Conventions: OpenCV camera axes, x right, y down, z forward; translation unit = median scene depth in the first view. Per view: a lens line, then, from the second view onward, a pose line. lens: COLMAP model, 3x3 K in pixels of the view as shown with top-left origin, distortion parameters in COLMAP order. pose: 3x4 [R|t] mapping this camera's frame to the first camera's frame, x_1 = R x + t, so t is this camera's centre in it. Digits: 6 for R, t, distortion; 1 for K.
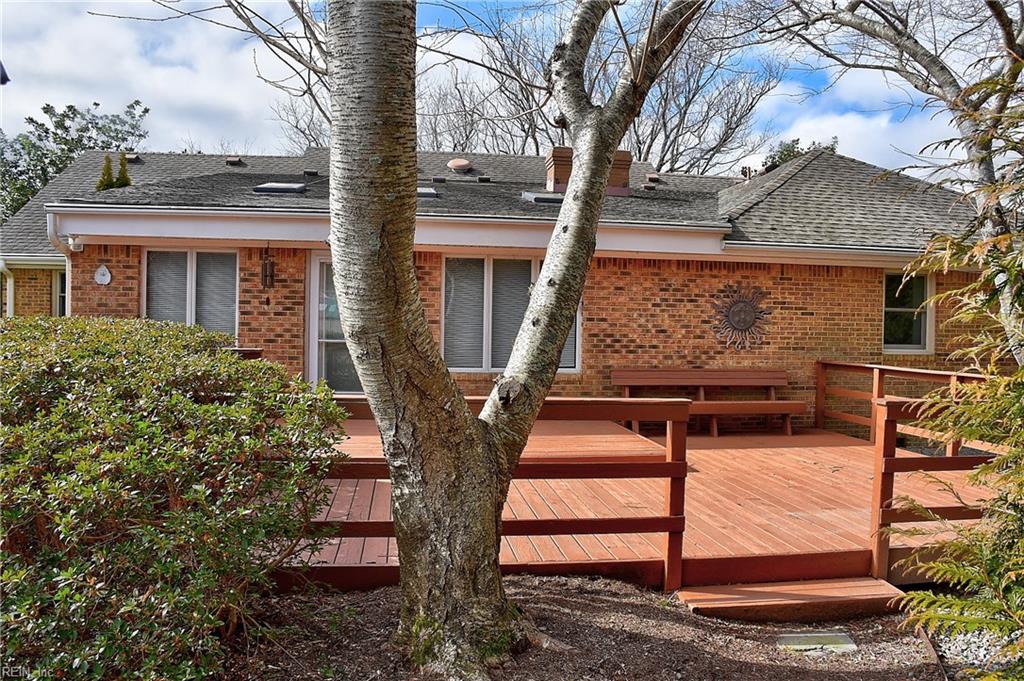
lens RADIAL K [[777.8, 0, 512.0], [0, 777.8, 340.5], [0, 0, 1]] dist [-0.001679, 0.001233]
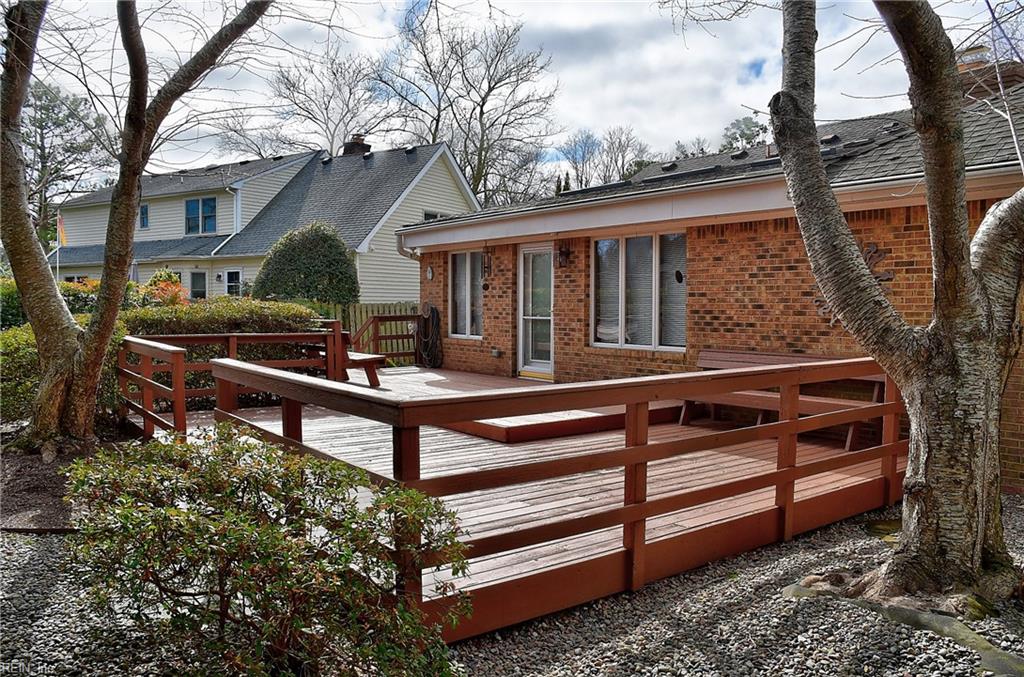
lens RADIAL K [[777.8, 0, 512.0], [0, 777.8, 338.5], [0, 0, 1]] dist [-0.001679, 0.001233]
pose [[0.482897, 0.024813, -0.875325, 0.798357], [-0.001182, 0.999616, 0.027684, -0.000394], [0.875676, -0.012334, 0.482741, 0.363050]]
